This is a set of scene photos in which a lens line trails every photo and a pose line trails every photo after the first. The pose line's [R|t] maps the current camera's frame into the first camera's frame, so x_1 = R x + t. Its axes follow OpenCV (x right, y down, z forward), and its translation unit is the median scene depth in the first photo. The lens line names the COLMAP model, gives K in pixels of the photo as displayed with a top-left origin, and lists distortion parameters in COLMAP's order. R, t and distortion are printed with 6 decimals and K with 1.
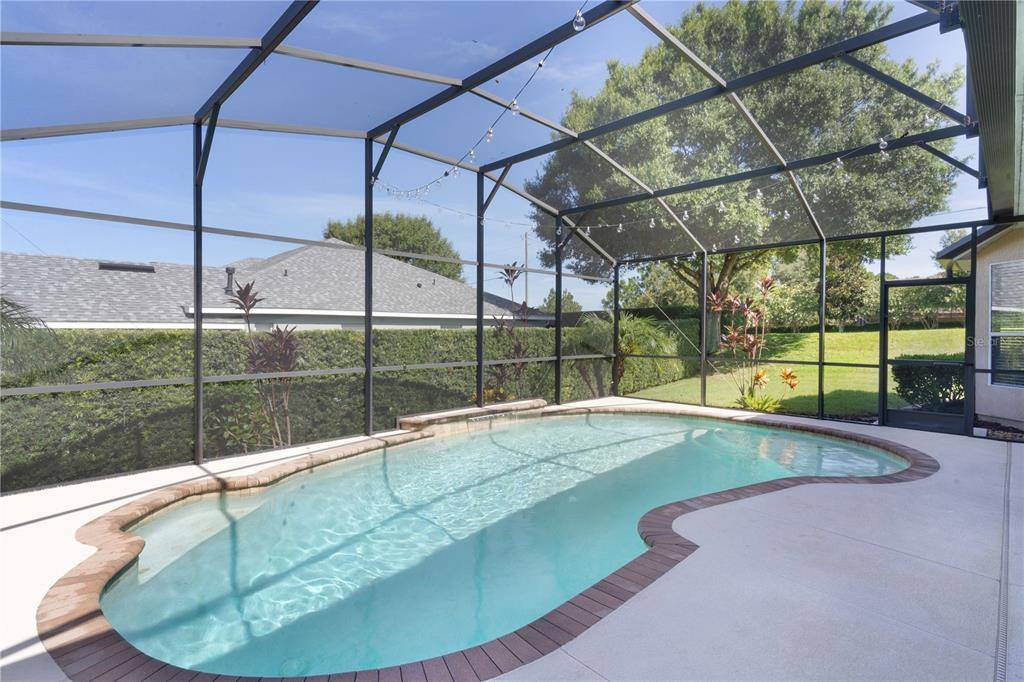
lens RADIAL K [[486.7, 0, 496.2], [0, 486.7, 330.5], [0, 0, 1]] dist [0.002194, 0.000143]
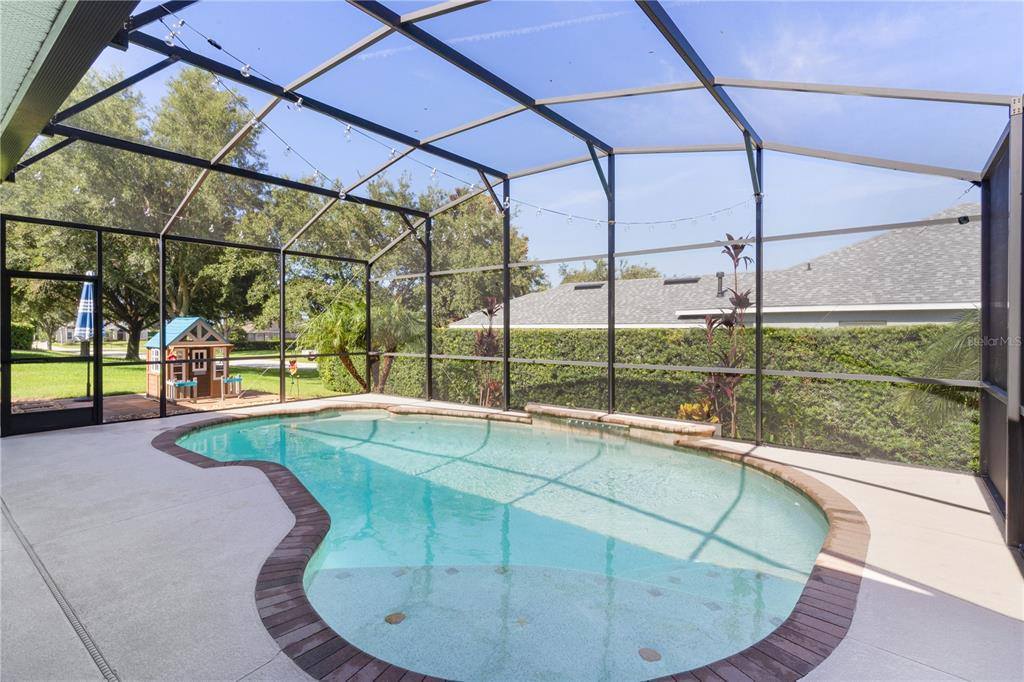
lens RADIAL K [[494.7, 0, 510.4], [0, 494.7, 335.9], [0, 0, 1]] dist [0.035940, 0.000047]
pose [[0.116776, 0.008741, -0.993120, 0.970986], [-0.001745, 0.999962, 0.008596, 0.006874], [0.993157, 0.000729, 0.116786, 0.821081]]
